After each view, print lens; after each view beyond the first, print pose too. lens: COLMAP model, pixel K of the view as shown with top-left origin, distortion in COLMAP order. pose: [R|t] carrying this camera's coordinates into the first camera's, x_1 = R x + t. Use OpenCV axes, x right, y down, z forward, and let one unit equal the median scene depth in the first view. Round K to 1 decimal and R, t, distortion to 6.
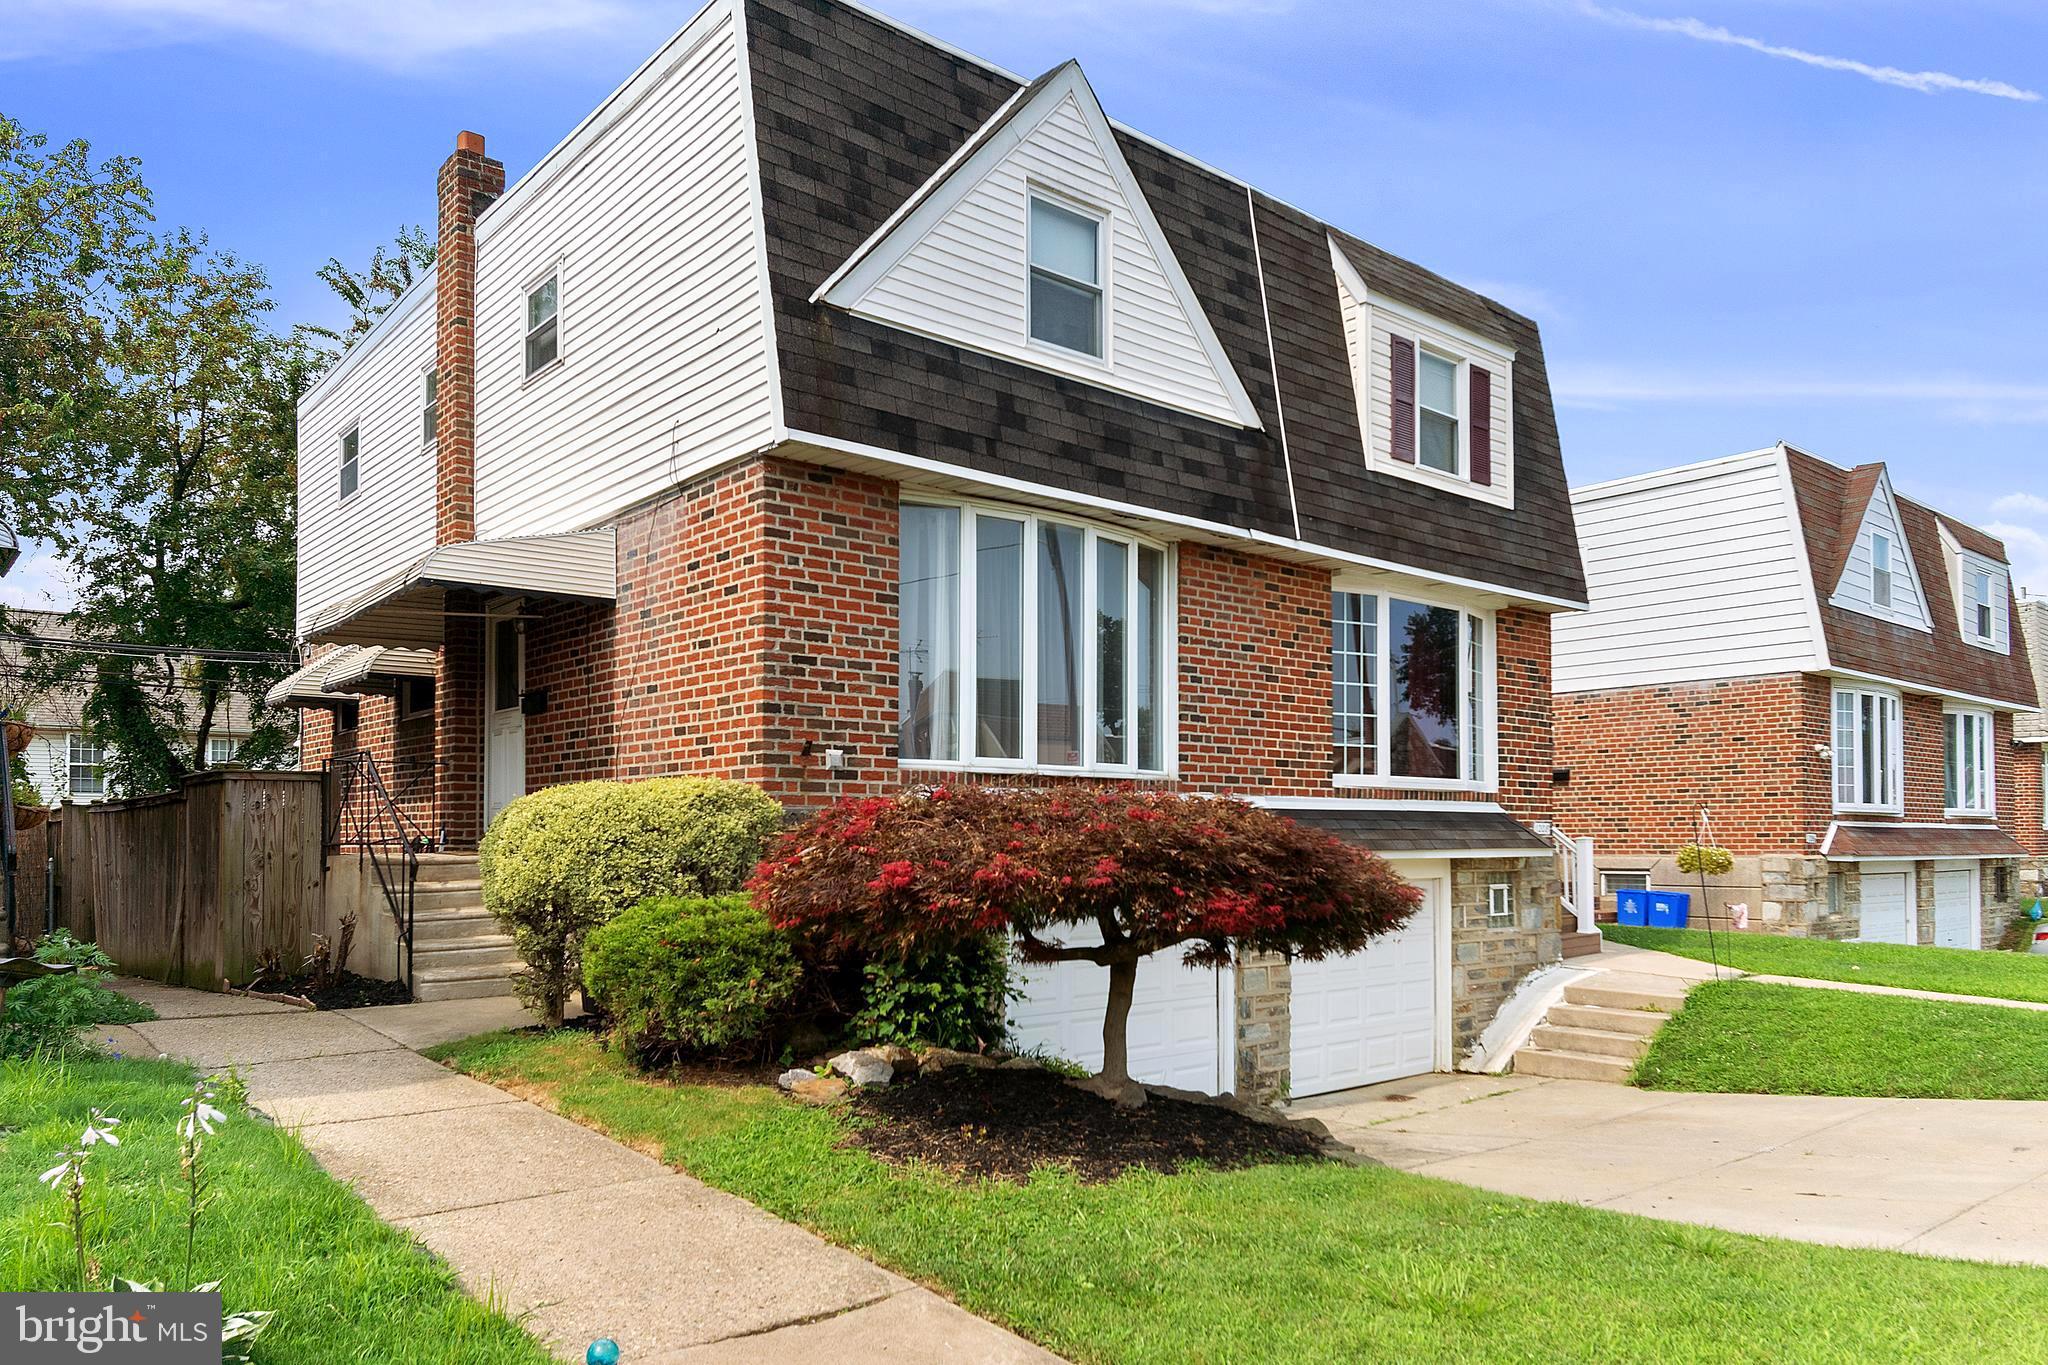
lens RADIAL K [[1394.7, 0, 1023.6], [0, 1394.7, 813.7], [0, 0, 1]] dist [0.009152, -0.005659]
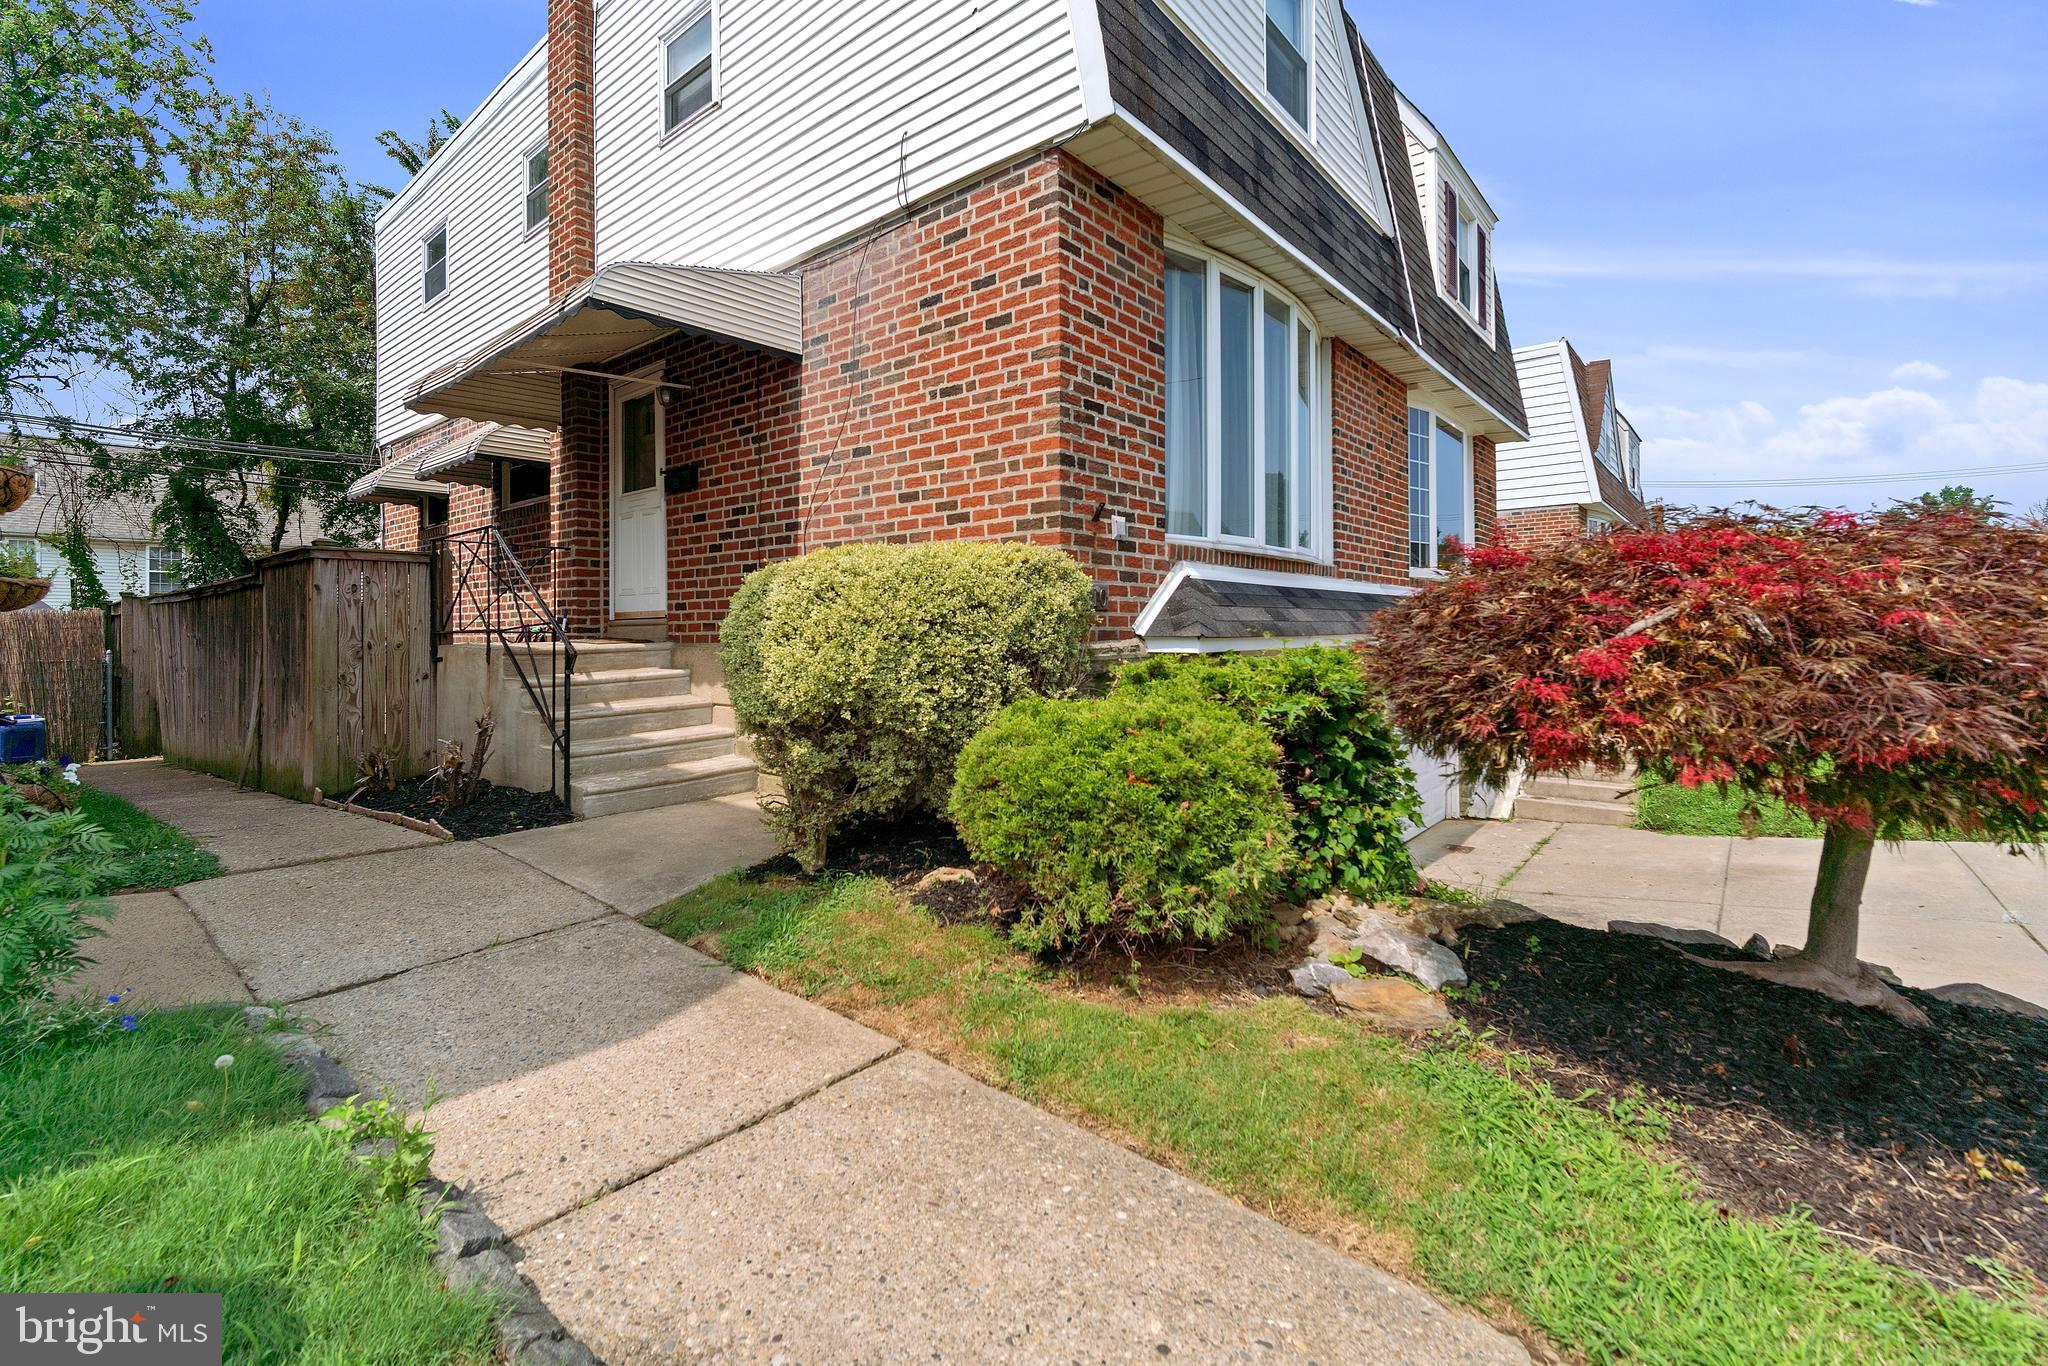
lens RADIAL K [[895.1, 0, 1021.0], [0, 895.1, 627.0], [0, 0, 1]] dist [0.002624, 0.000903]
pose [[0.986465, -0.004445, 0.163912, -0.261713], [0.002299, 0.999909, 0.013282, 0.013423], [-0.163956, -0.012725, 0.986386, 0.431894]]
